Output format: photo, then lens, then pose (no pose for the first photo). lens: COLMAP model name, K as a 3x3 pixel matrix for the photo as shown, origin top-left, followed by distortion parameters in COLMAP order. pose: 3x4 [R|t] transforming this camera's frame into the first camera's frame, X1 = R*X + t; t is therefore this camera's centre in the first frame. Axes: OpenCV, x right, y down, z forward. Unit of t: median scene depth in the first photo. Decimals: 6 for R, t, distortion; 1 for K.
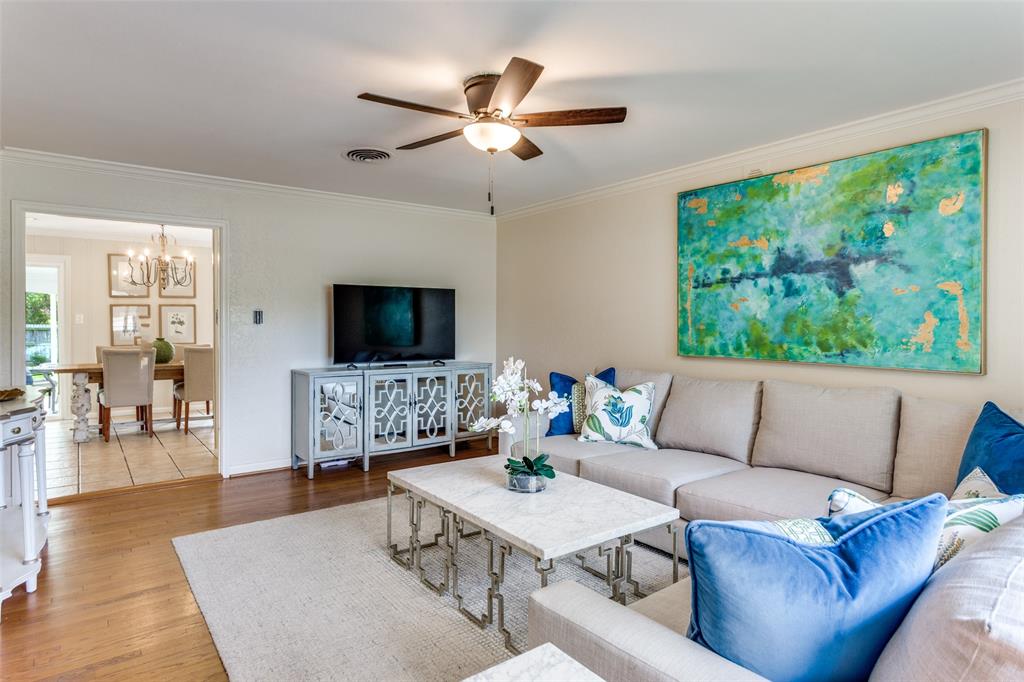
lens RADIAL K [[576.7, 0, 514.7], [0, 576.7, 335.1], [0, 0, 1]] dist [0.009240, 0.000868]
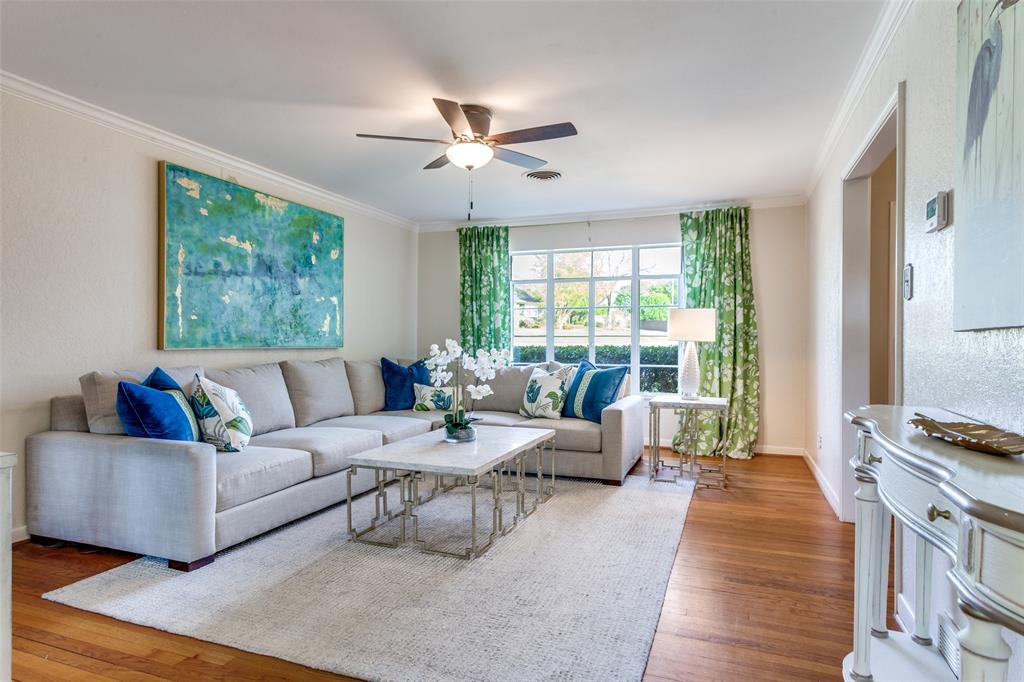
lens RADIAL K [[576.7, 0, 514.6], [0, 576.7, 344.1], [0, 0, 1]] dist [0.009240, 0.000868]
pose [[-0.529672, -0.012859, 0.848105, -0.800827], [0.010843, 0.999701, 0.021930, 0.015668], [-0.848133, 0.020812, -0.529374, 1.115150]]
